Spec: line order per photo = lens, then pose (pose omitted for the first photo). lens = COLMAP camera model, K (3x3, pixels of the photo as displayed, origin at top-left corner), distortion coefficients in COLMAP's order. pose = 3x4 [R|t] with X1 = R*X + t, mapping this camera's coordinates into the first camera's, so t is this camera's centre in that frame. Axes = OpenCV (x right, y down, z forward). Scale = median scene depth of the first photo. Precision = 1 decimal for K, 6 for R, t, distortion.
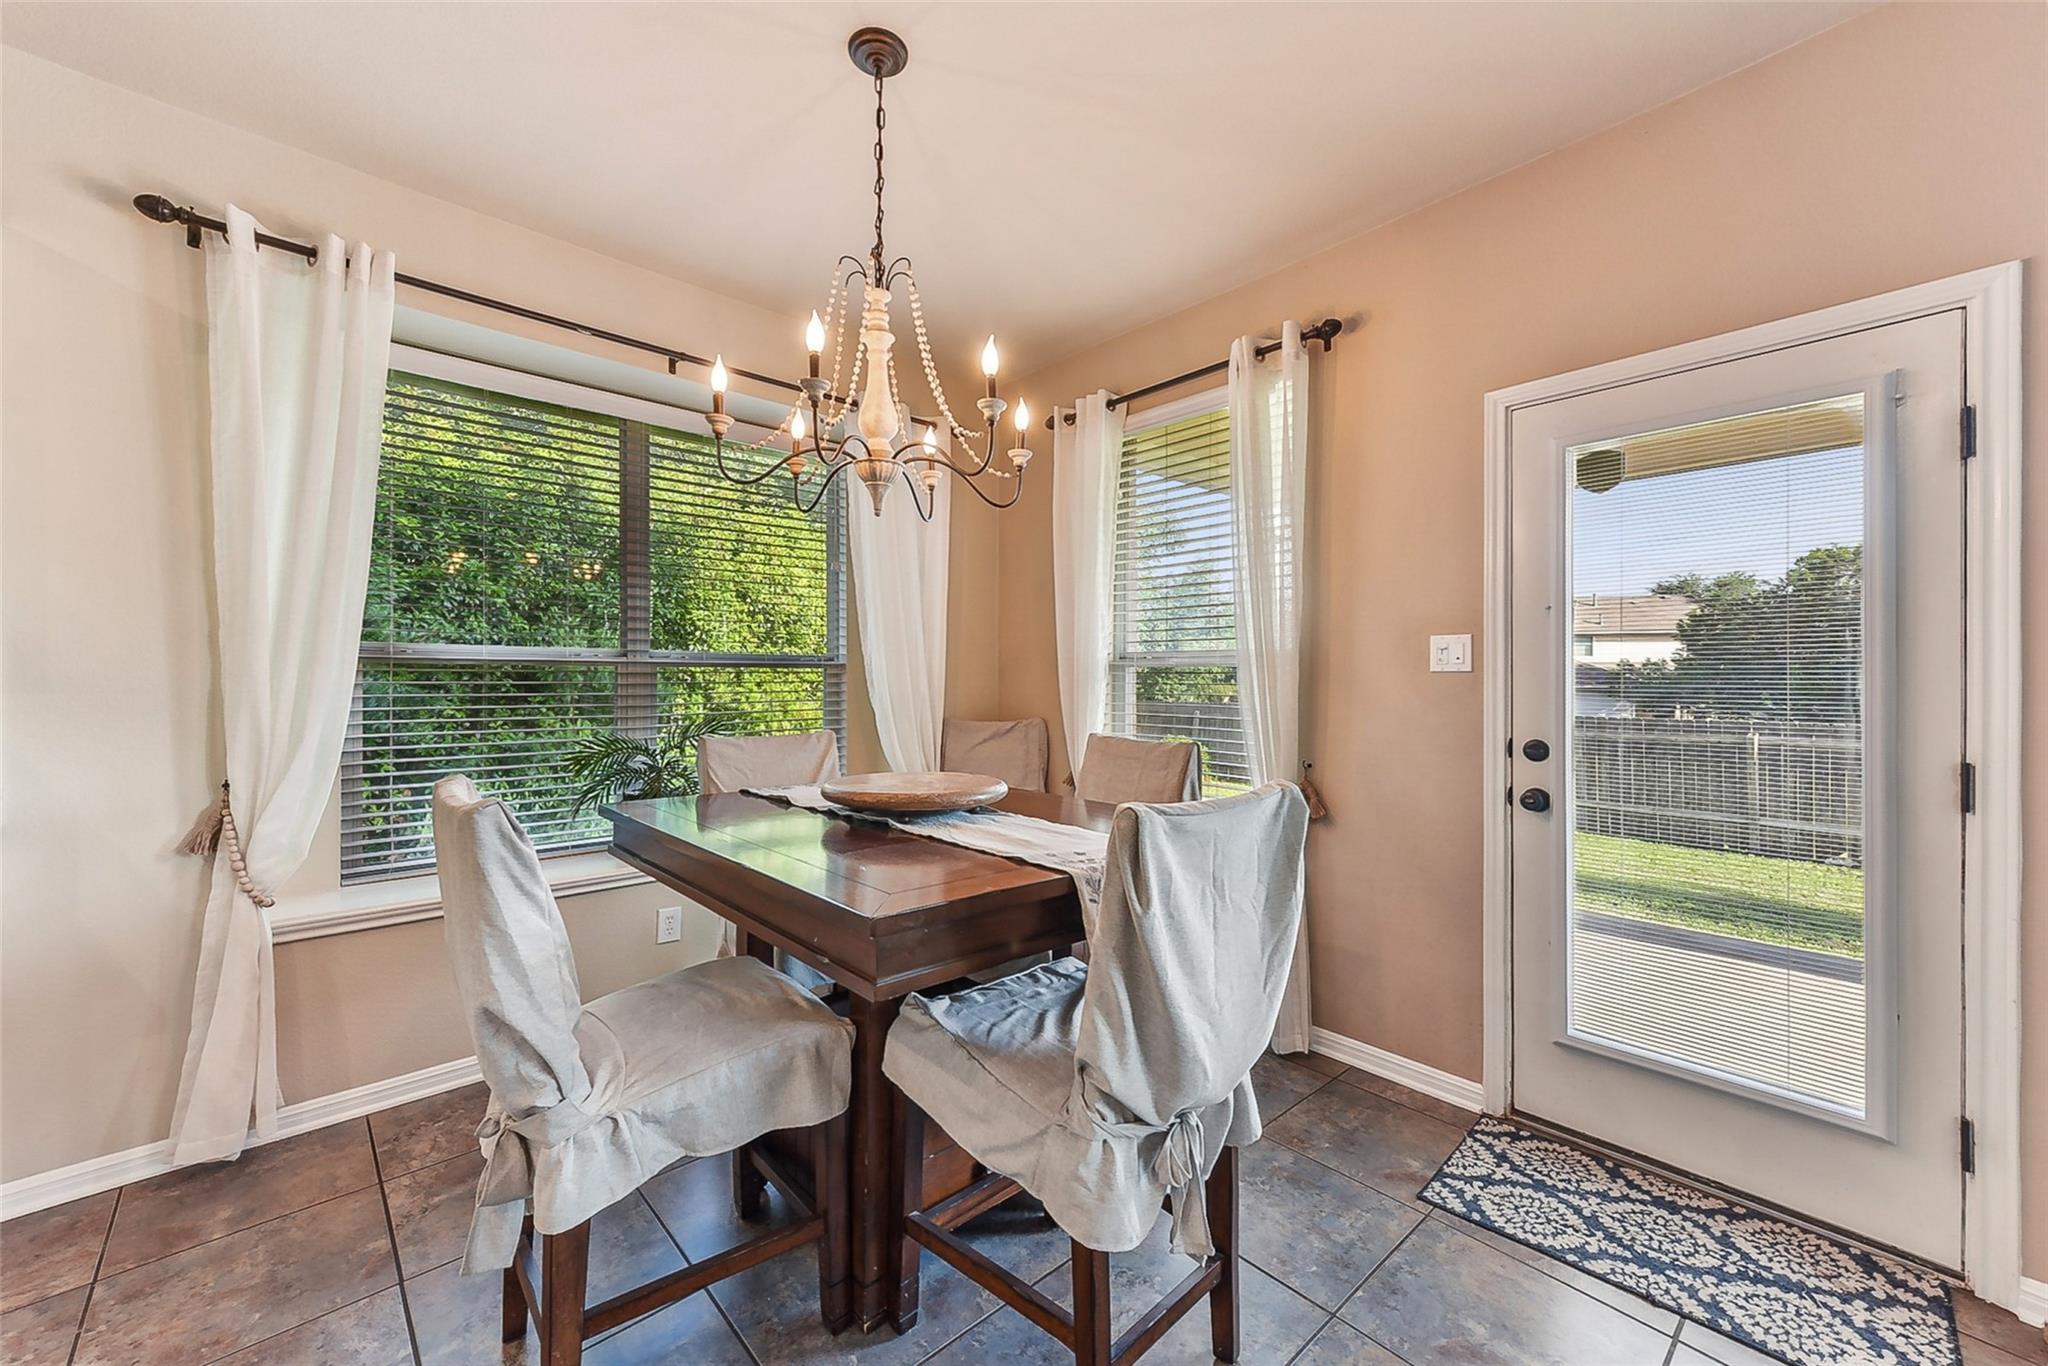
lens RADIAL K [[813.8, 0, 1016.8], [0, 813.8, 681.8], [0, 0, 1]] dist [0.026081, 0.000230]
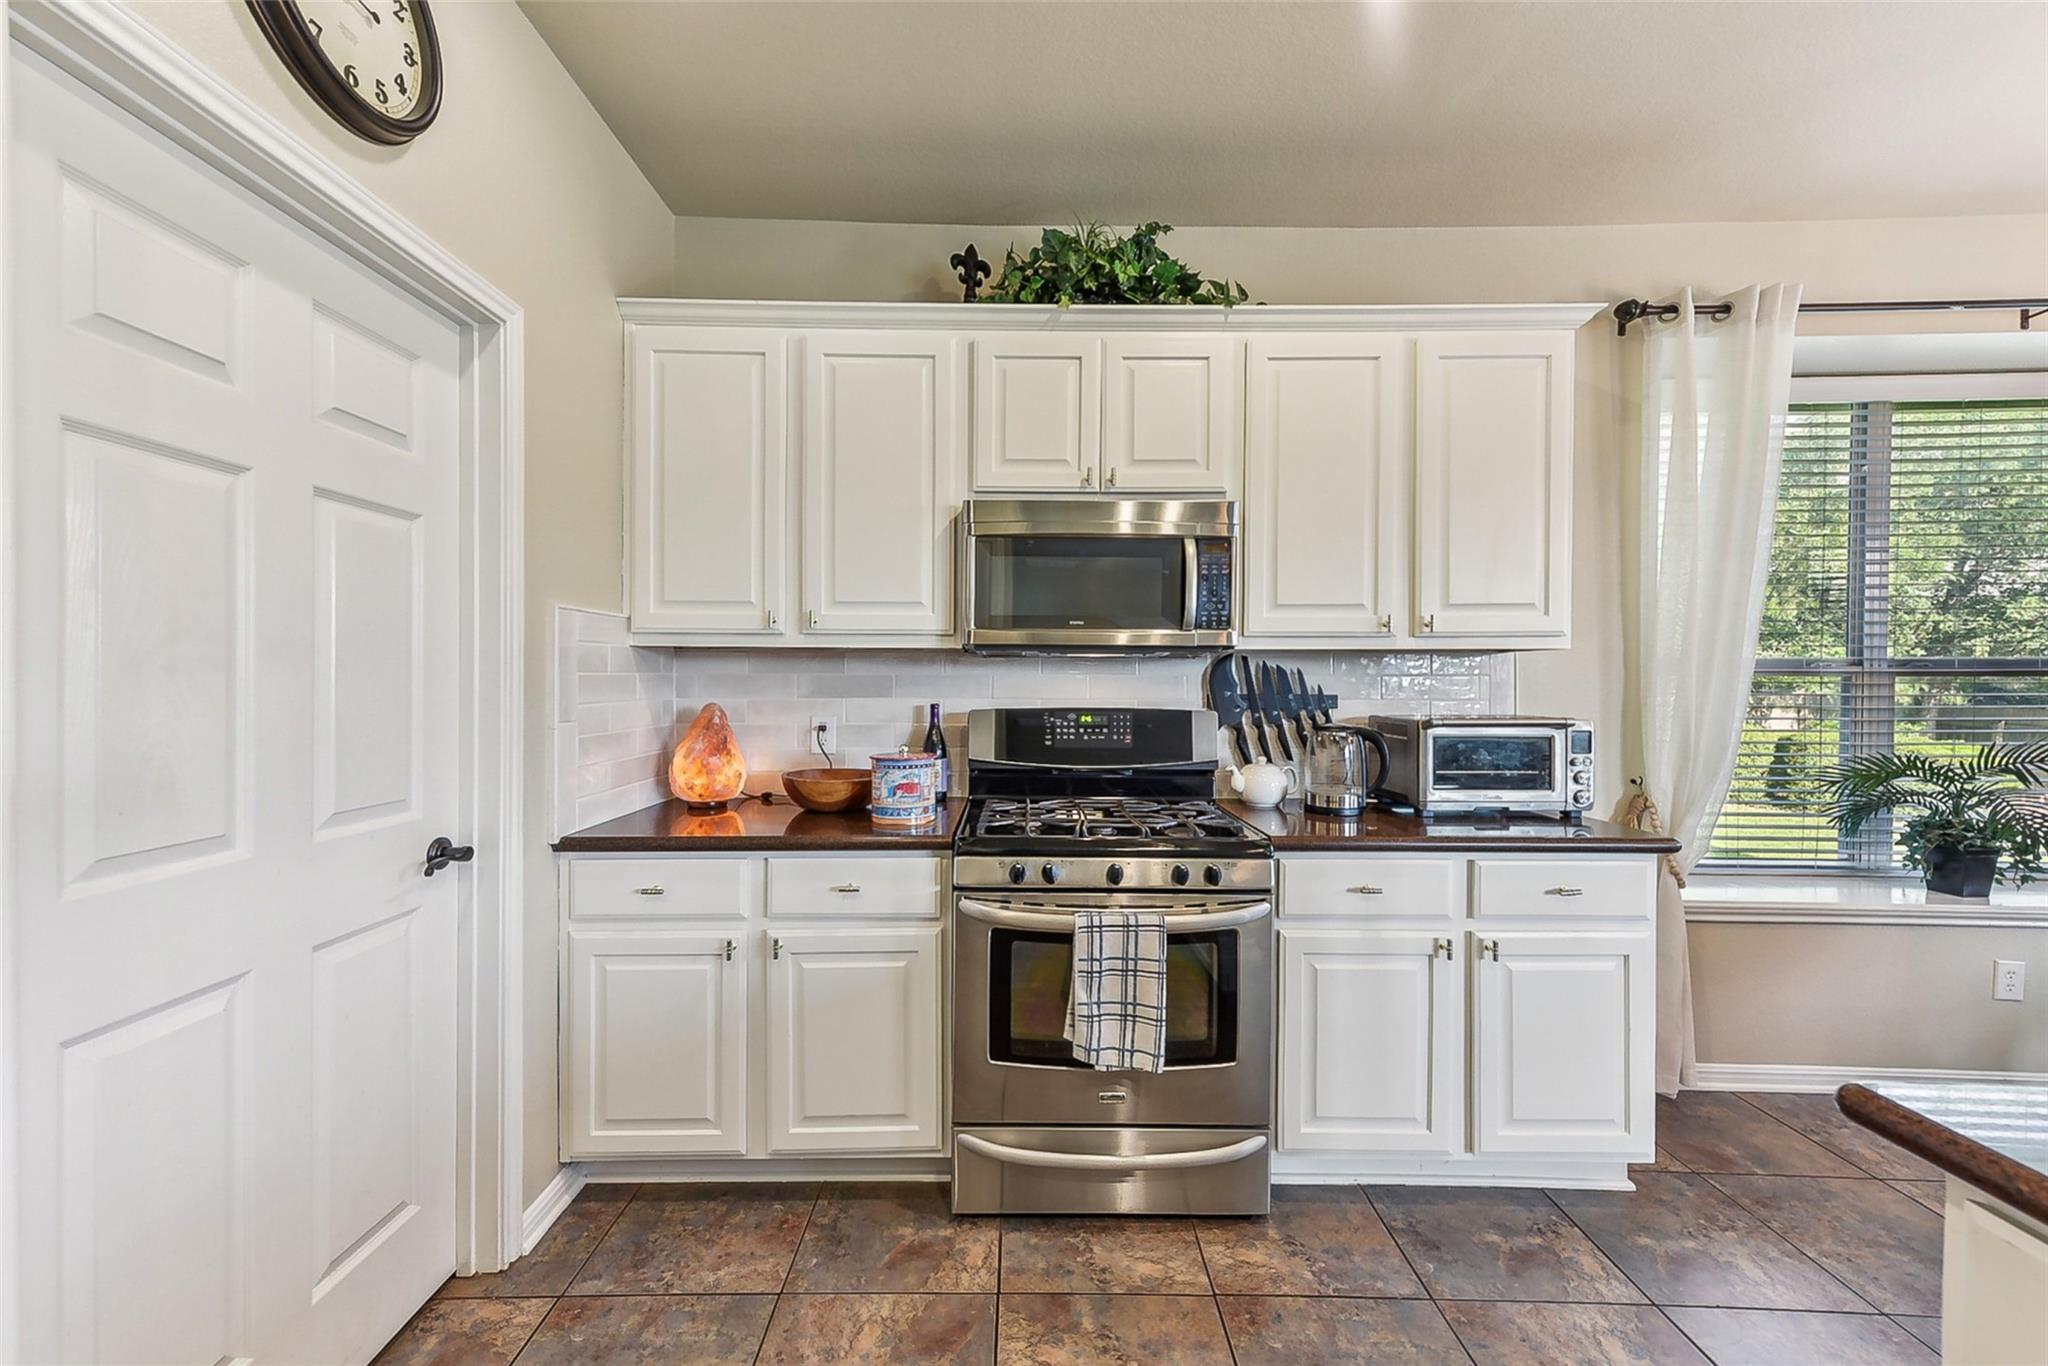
lens RADIAL K [[813.8, 0, 1016.6], [0, 813.8, 689.0], [0, 0, 1]] dist [0.026081, 0.000230]
pose [[0.745161, 0.012551, -0.666766, -0.722767], [-0.006750, 0.999914, 0.011278, -0.012867], [0.666850, -0.003903, 0.745182, -0.416757]]
